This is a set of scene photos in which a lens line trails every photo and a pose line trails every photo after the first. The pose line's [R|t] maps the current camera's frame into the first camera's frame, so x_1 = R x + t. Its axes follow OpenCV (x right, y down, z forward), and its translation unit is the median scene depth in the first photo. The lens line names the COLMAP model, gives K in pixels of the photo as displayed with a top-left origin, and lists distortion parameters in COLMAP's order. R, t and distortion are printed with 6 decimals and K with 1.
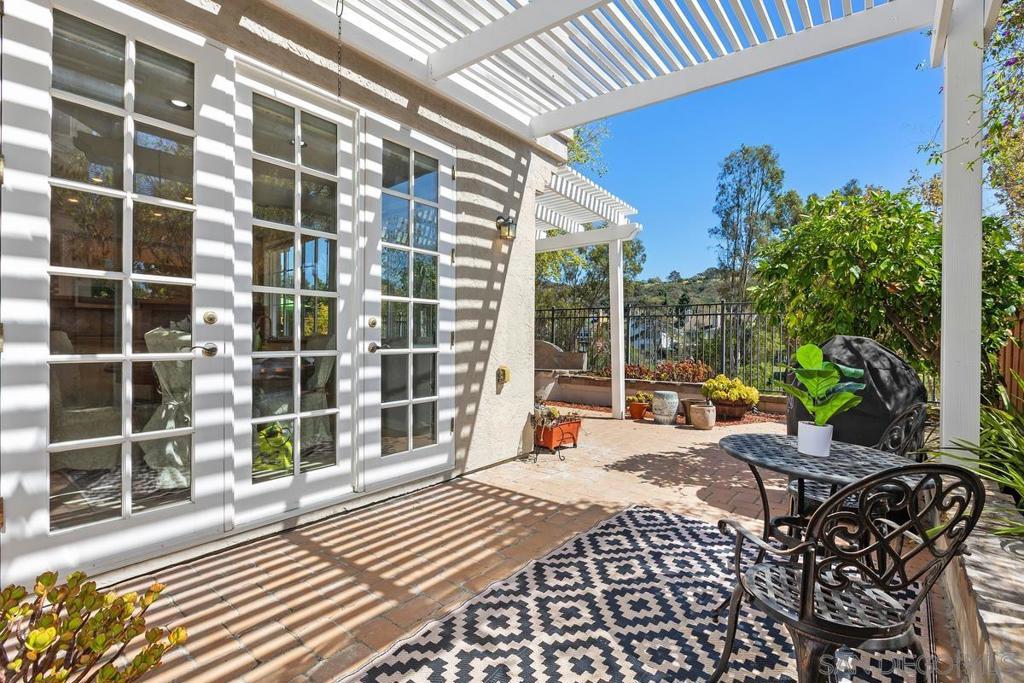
lens RADIAL K [[483.6, 0, 509.3], [0, 483.6, 345.0], [0, 0, 1]] dist [0.003129, 0.000109]
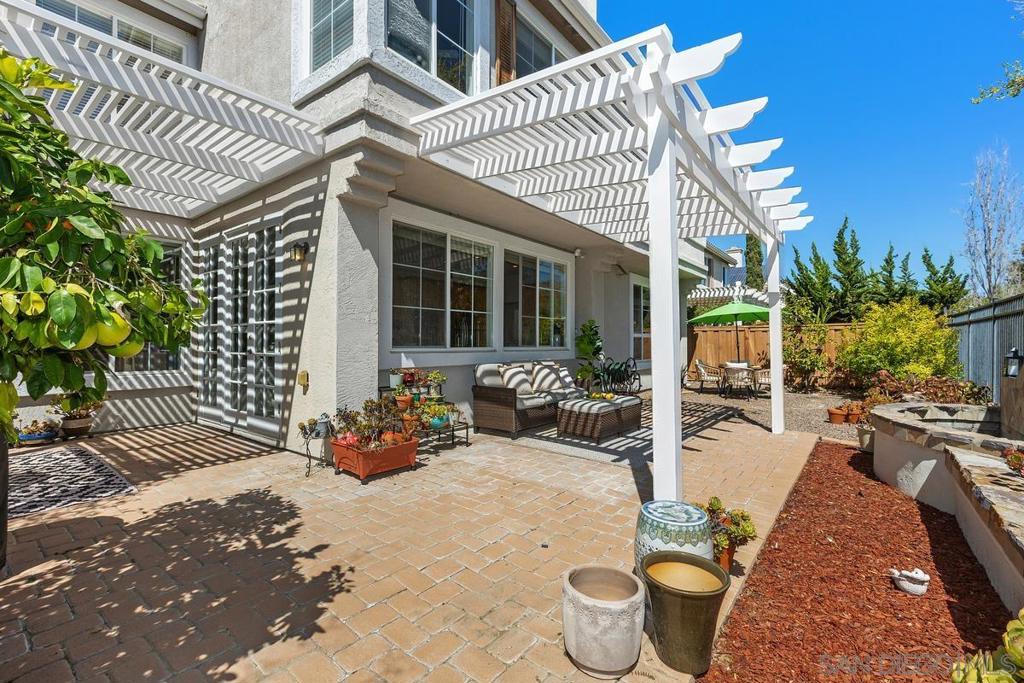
lens RADIAL K [[457.9, 0, 508.7], [0, 457.9, 333.3], [0, 0, 1]] dist [-0.000084, -0.000003]
pose [[-0.004122, -0.024638, -0.999688, 1.122508], [-0.019940, 0.999500, -0.024551, -0.025938], [0.999793, 0.019833, -0.004611, 1.554541]]
